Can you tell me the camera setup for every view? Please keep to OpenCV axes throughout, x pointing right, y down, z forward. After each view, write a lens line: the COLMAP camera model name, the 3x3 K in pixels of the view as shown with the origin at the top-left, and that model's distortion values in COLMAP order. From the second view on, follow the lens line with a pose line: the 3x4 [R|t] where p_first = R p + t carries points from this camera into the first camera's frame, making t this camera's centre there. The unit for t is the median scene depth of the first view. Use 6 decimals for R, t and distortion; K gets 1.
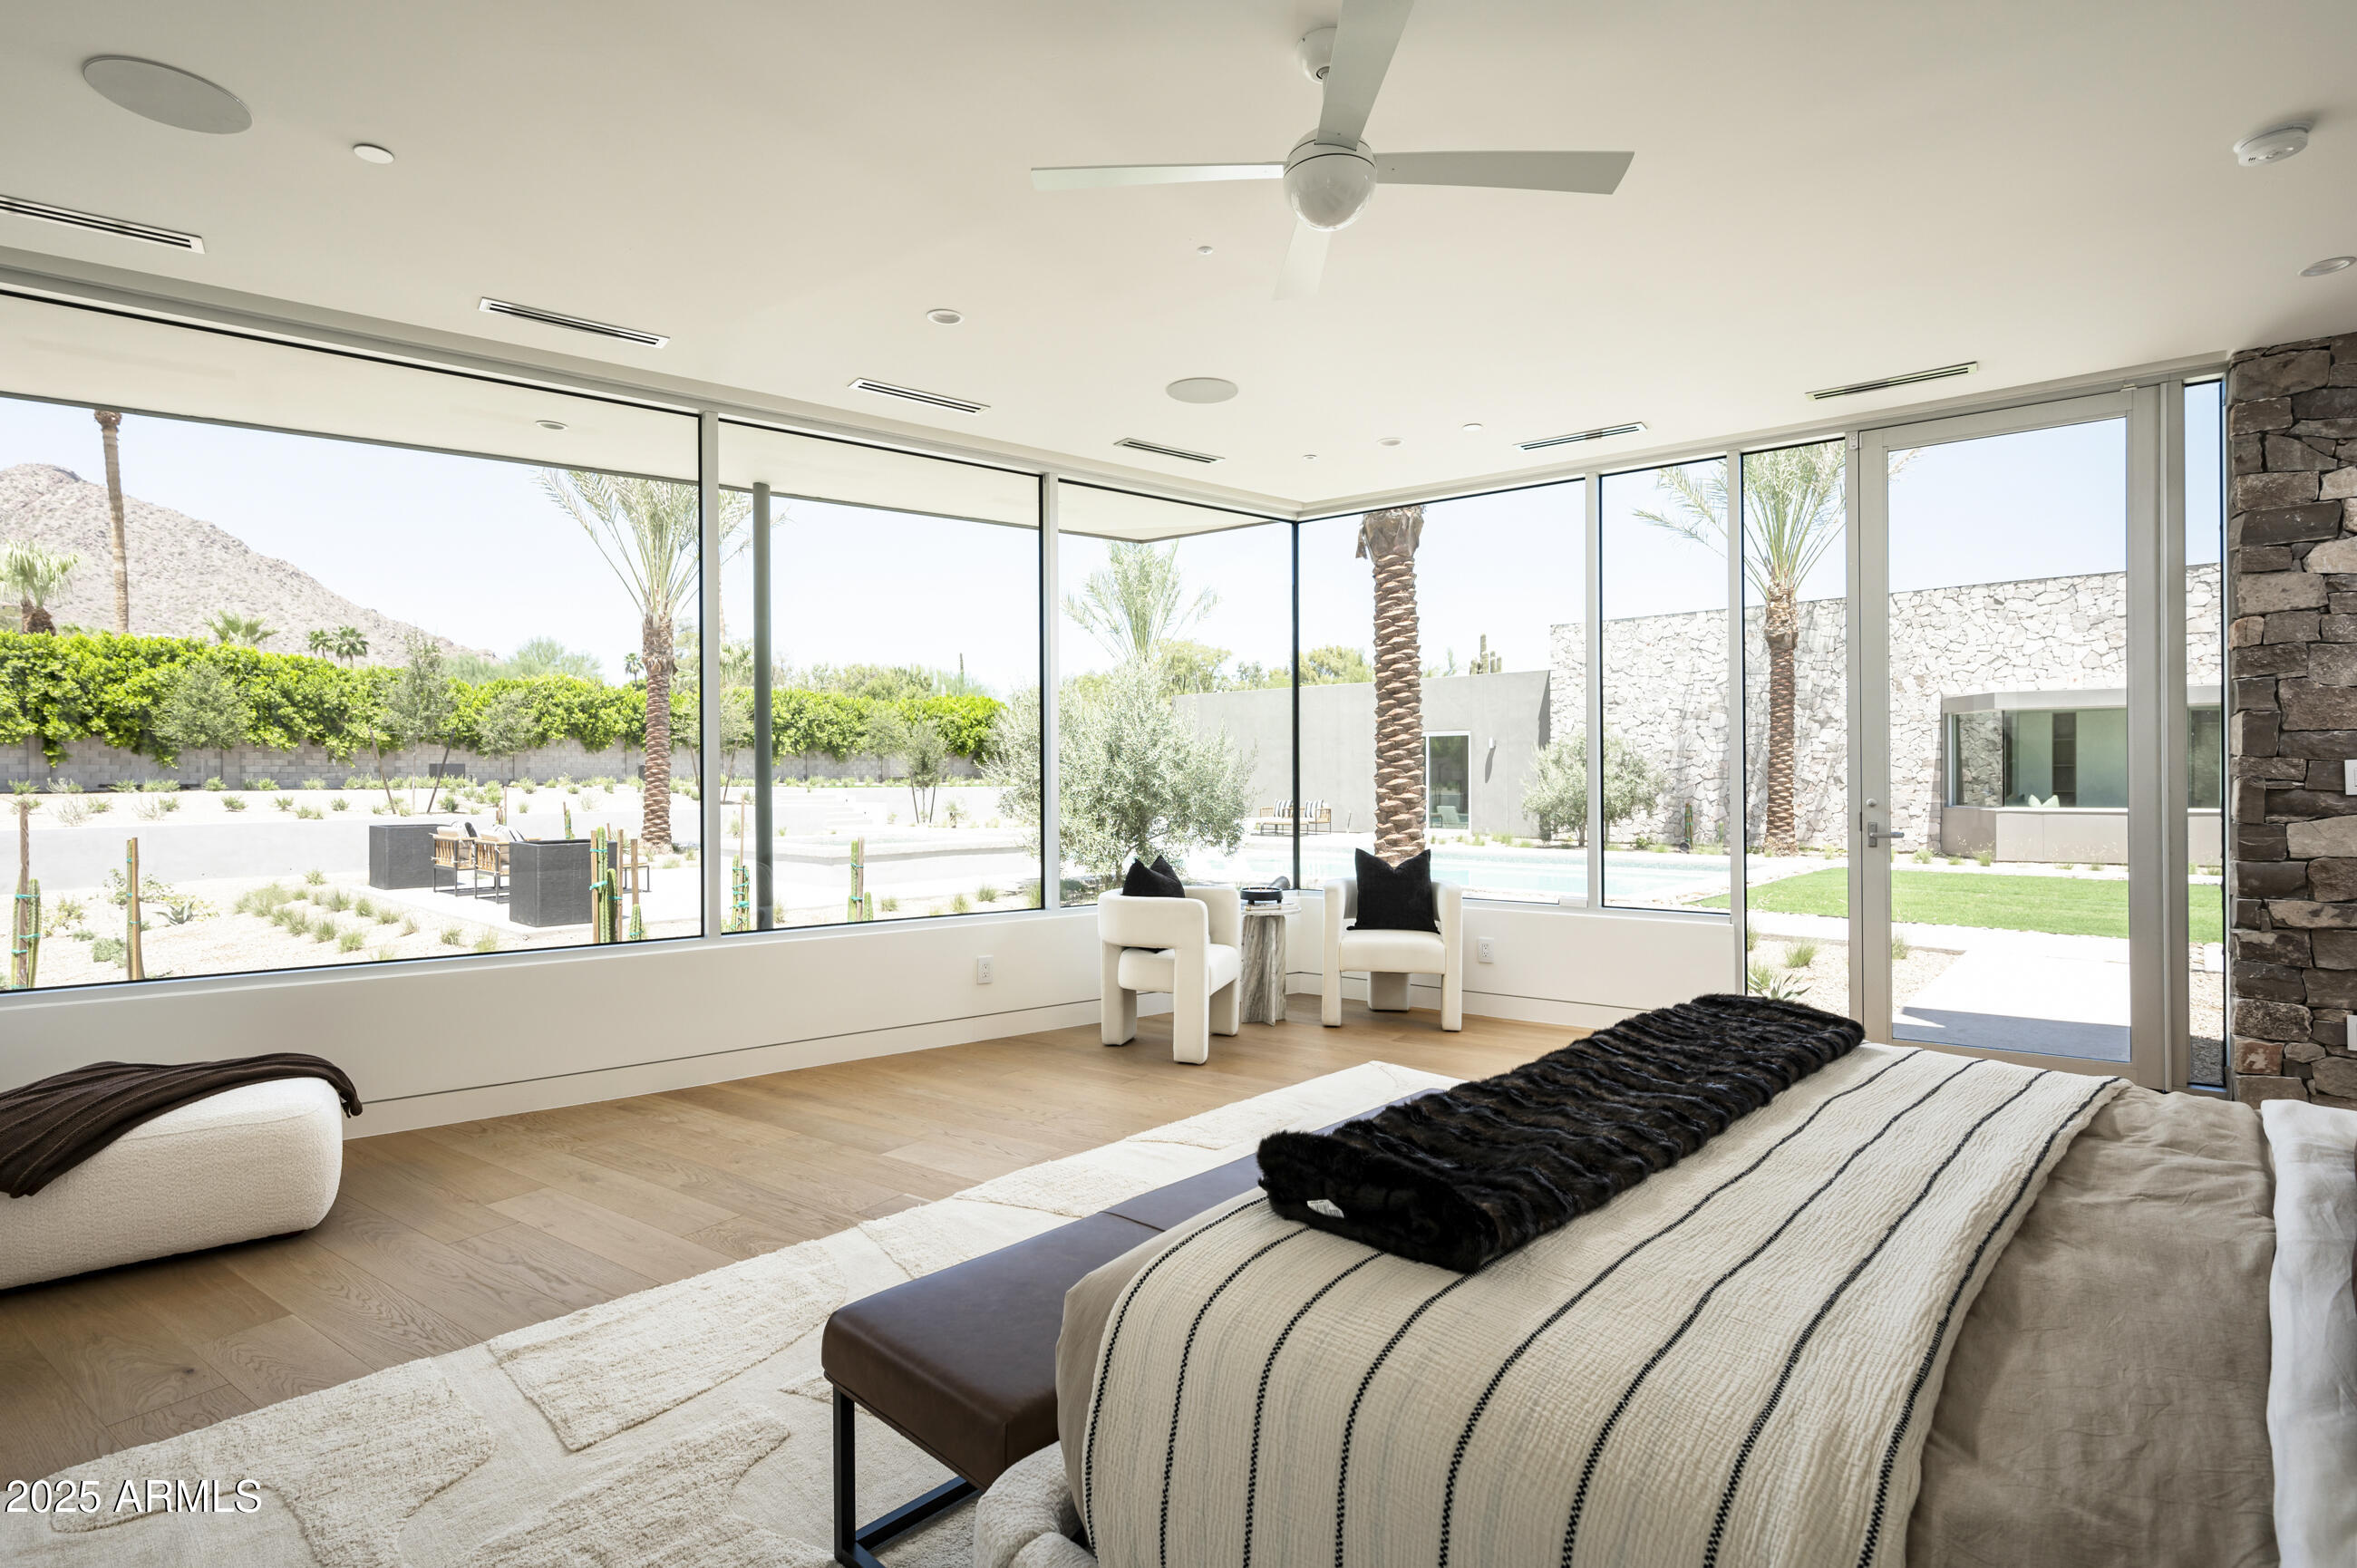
lens RADIAL K [[1139.3, 0, 1176.4], [0, 1139.3, 779.4], [0, 0, 1]] dist [-0.000742, -0.000149]
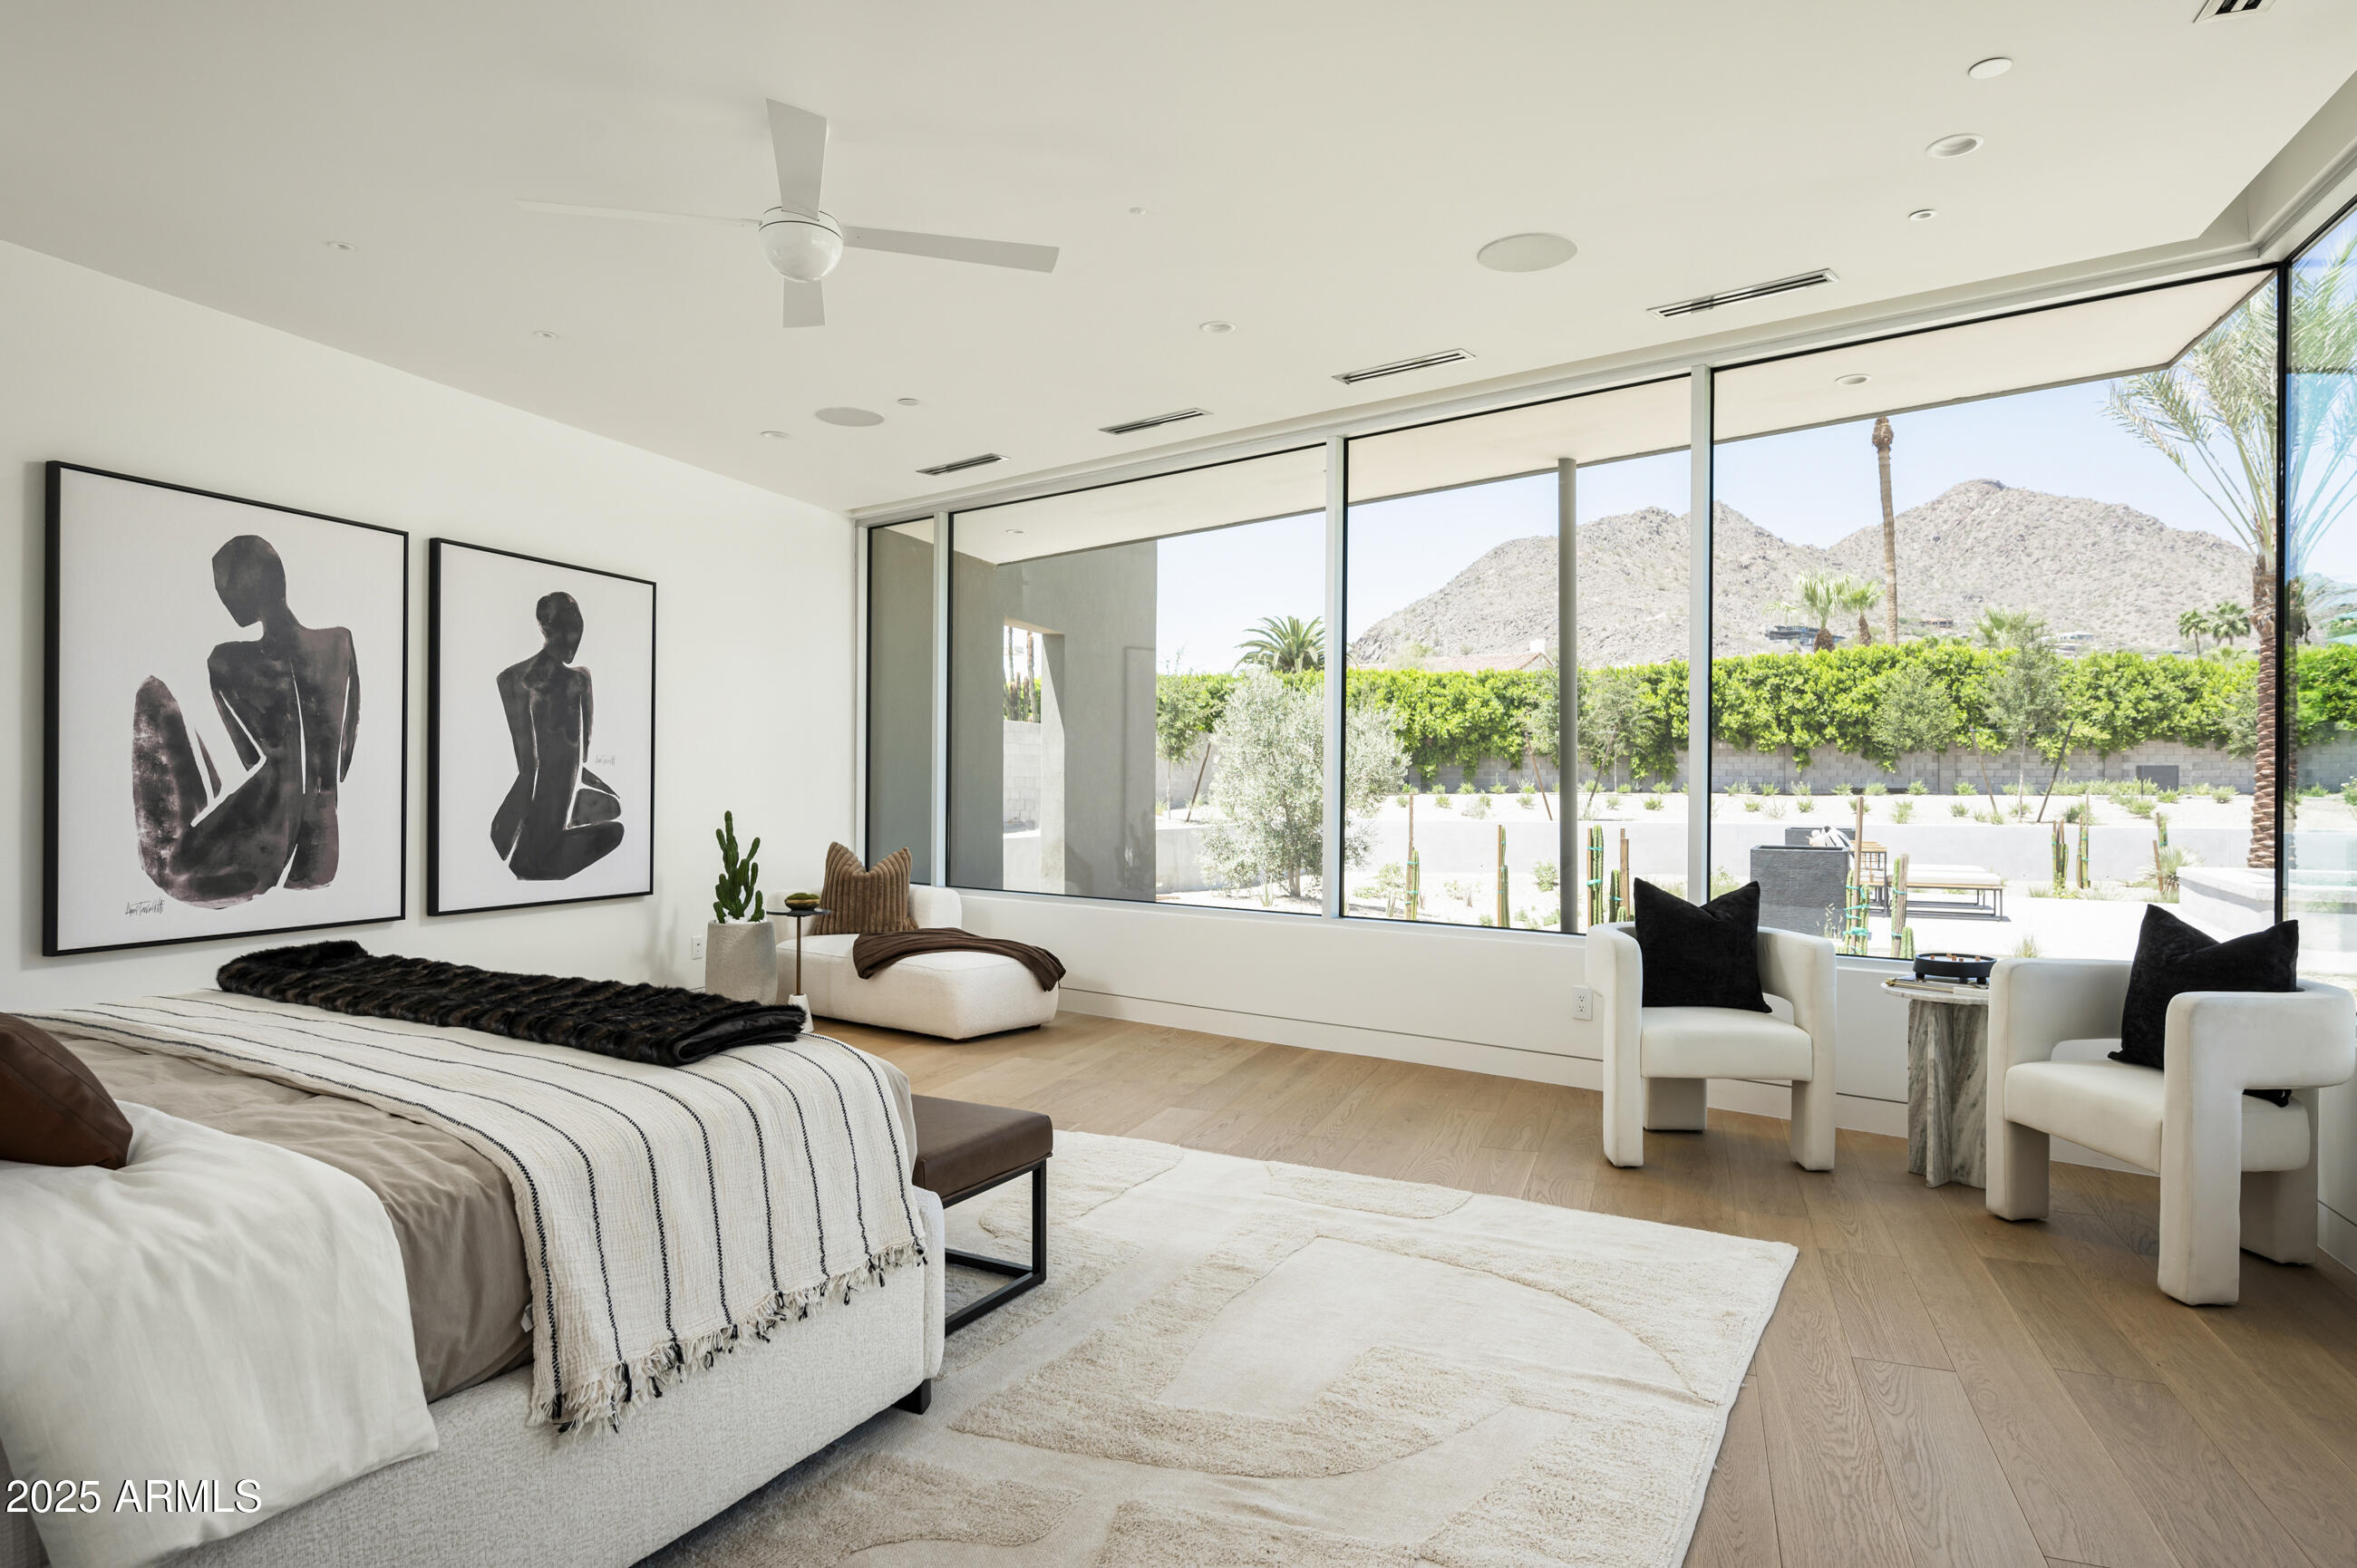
lens RADIAL K [[1334.6, 0, 1177.2], [0, 1334.6, 781.4], [0, 0, 1]] dist [0.003944, 0.000028]
pose [[0.248887, 0.002287, -0.968530, 0.123269], [-0.006178, 0.999981, 0.000774, 0.001258], [0.968513, 0.005791, 0.248896, 0.083575]]
